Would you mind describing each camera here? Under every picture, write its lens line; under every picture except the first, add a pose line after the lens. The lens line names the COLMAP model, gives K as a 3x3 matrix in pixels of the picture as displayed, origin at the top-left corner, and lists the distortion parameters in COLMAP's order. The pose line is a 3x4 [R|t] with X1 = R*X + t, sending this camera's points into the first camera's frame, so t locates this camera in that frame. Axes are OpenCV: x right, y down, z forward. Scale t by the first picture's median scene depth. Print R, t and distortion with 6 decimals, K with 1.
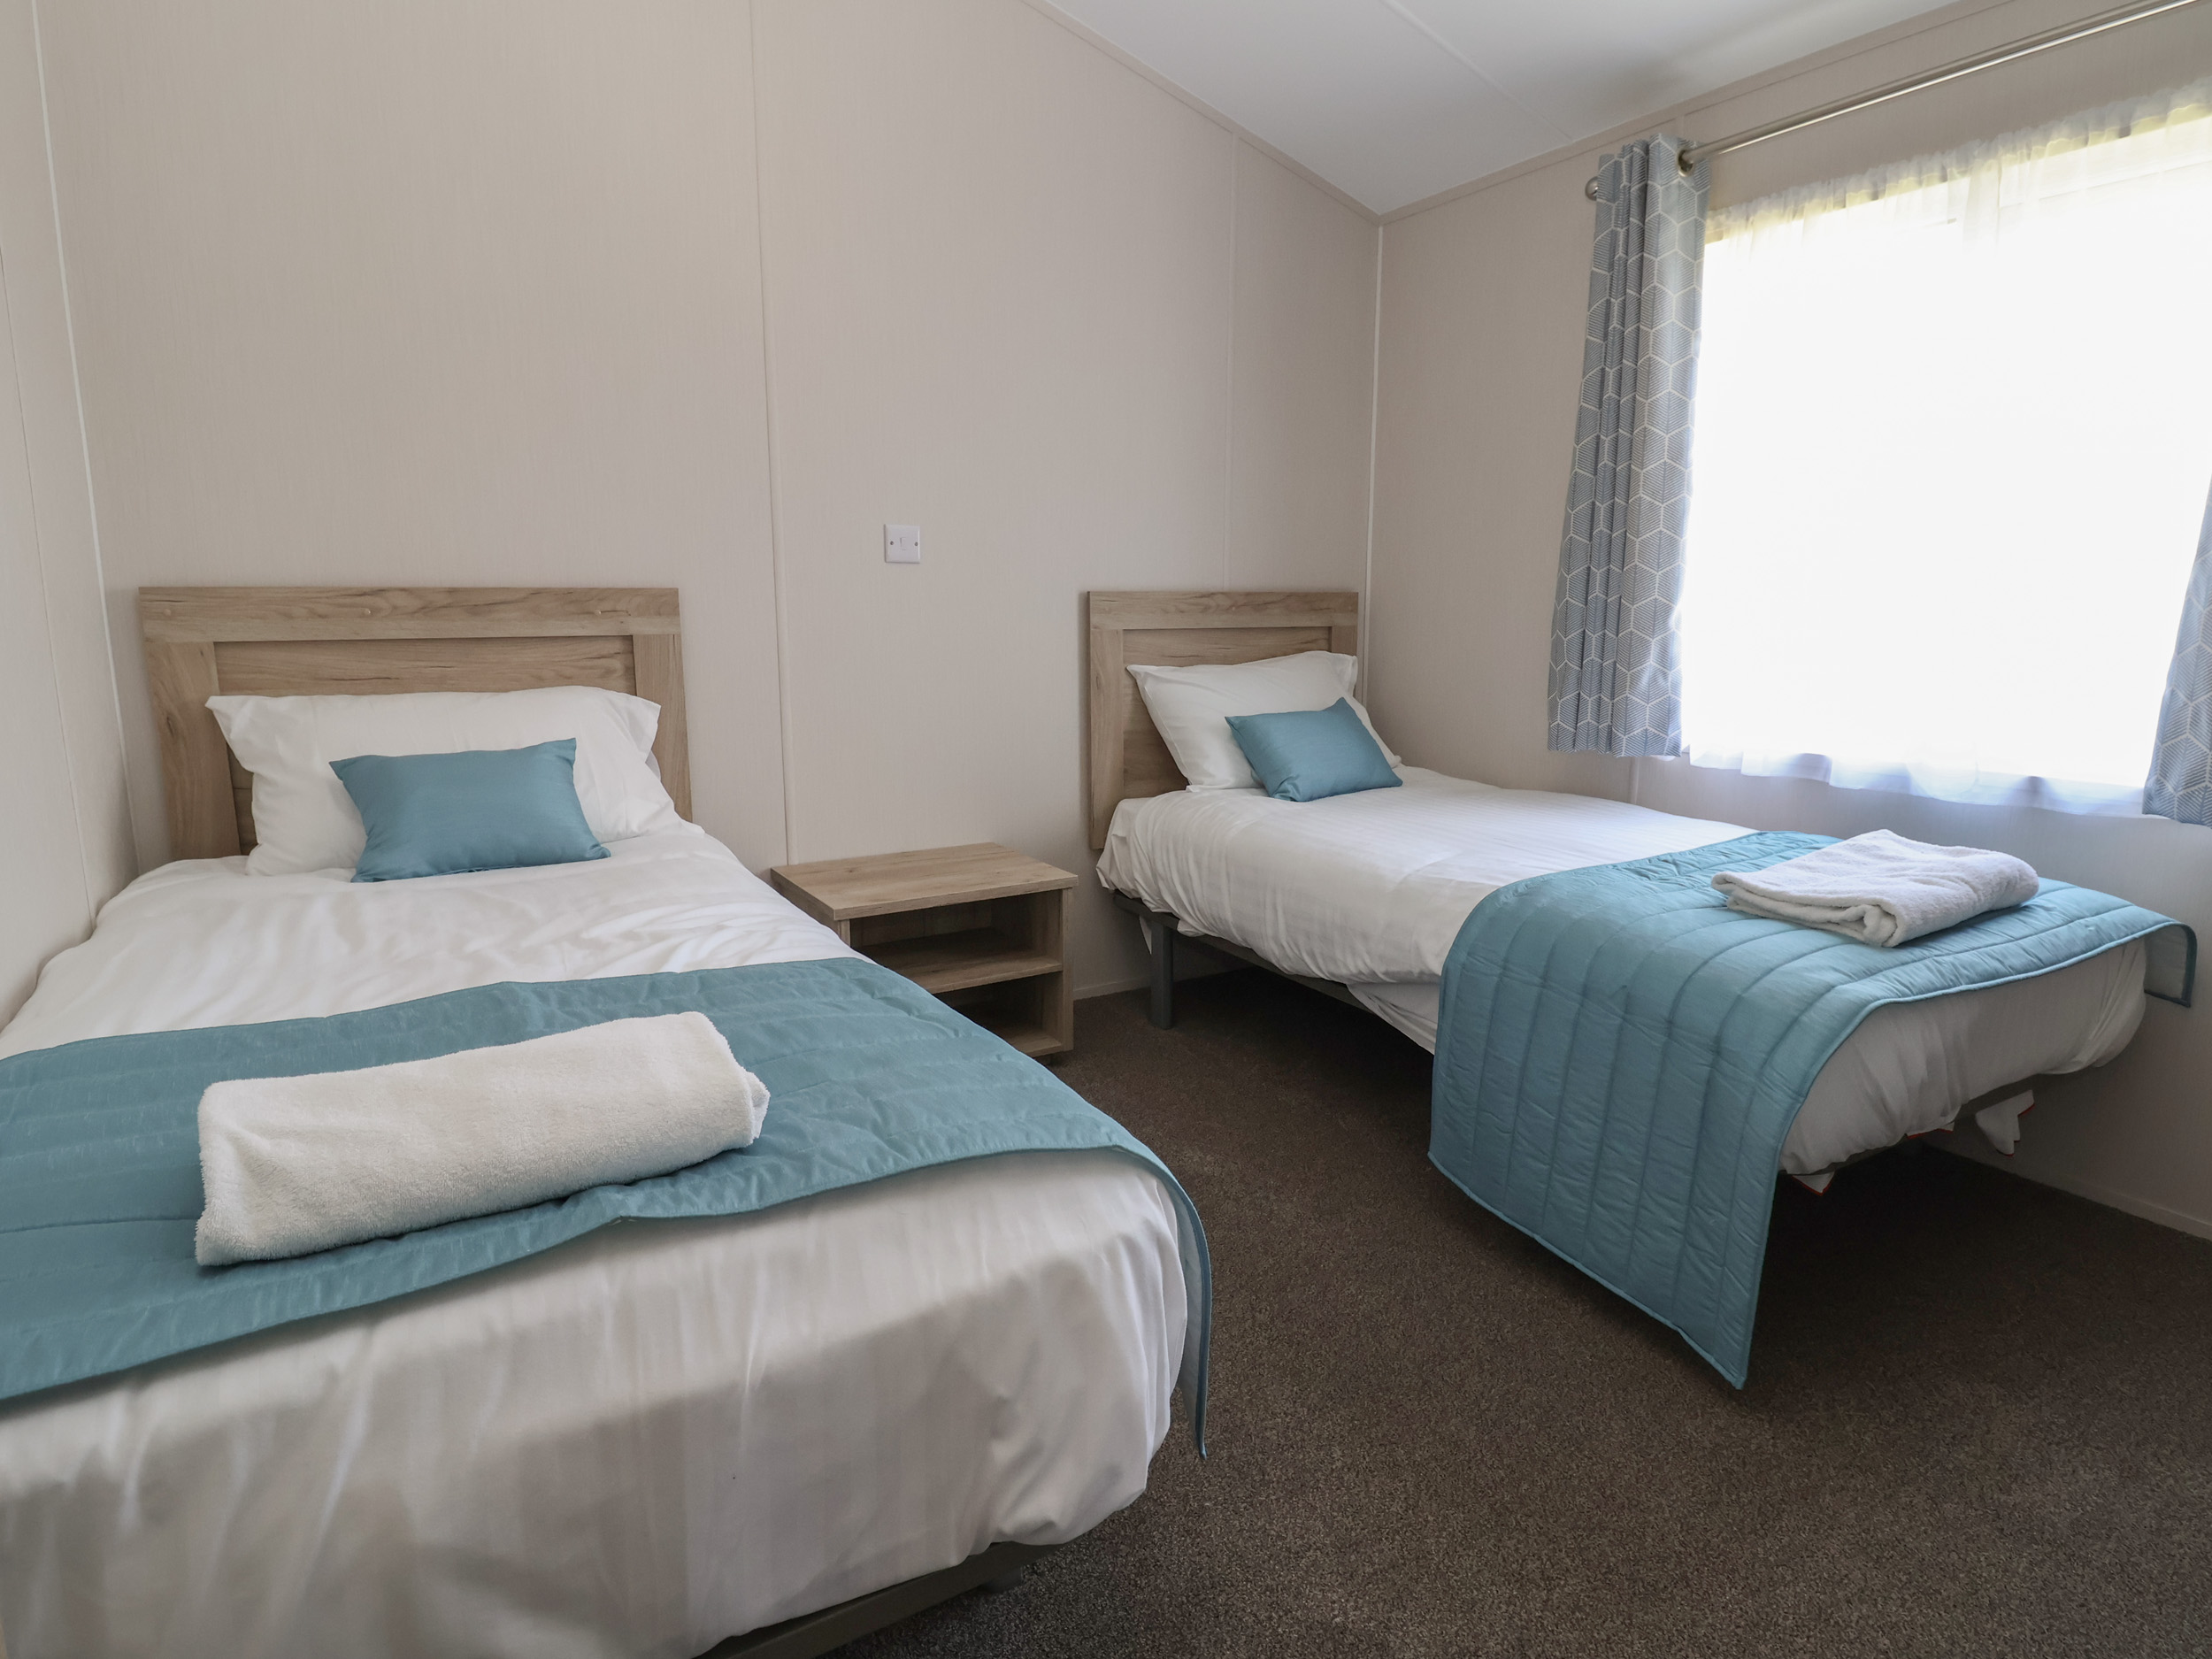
lens RADIAL K [[1221.1, 0, 1108.1], [0, 1221.1, 823.0], [0, 0, 1]] dist [0.004523, -0.015773]
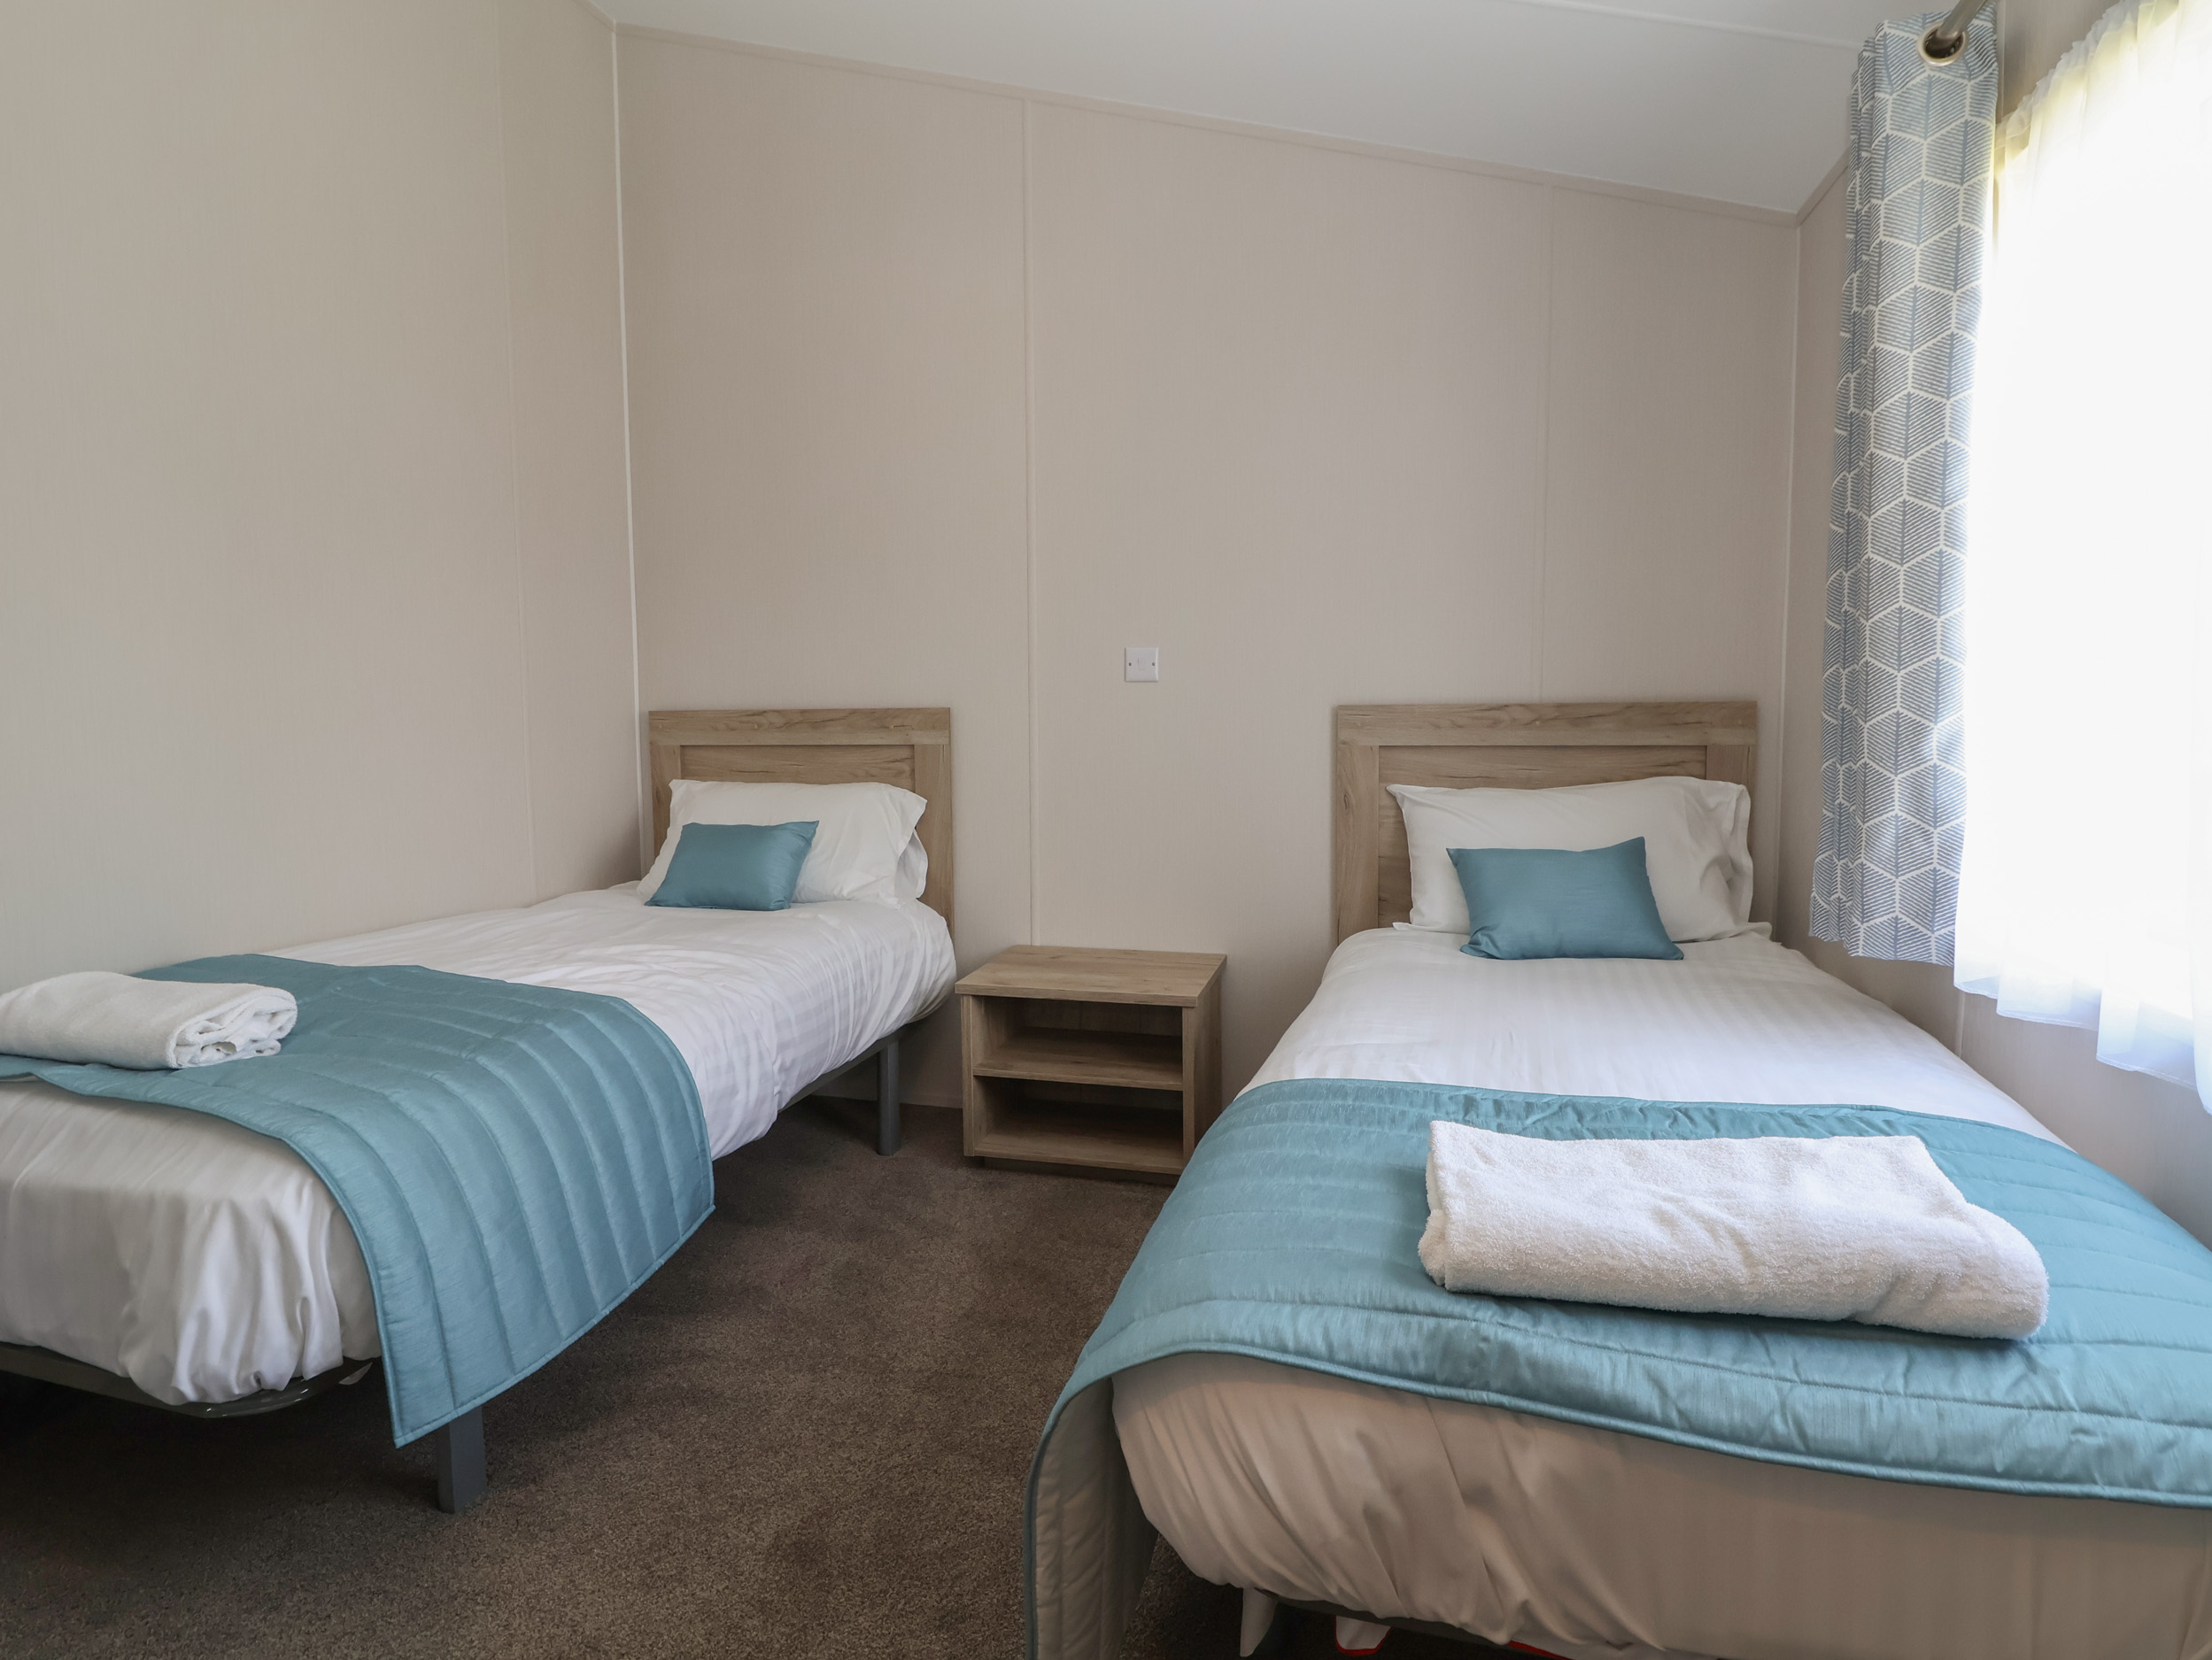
lens RADIAL K [[1177.1, 0, 1096.2], [0, 1177.1, 807.5], [0, 0, 1]] dist [0.003636, -0.014844]
pose [[0.685074, 0.054616, -0.726423, 0.621100], [-0.122173, 0.991676, -0.040660, -0.060751], [0.718155, 0.116604, 0.686044, 0.295163]]
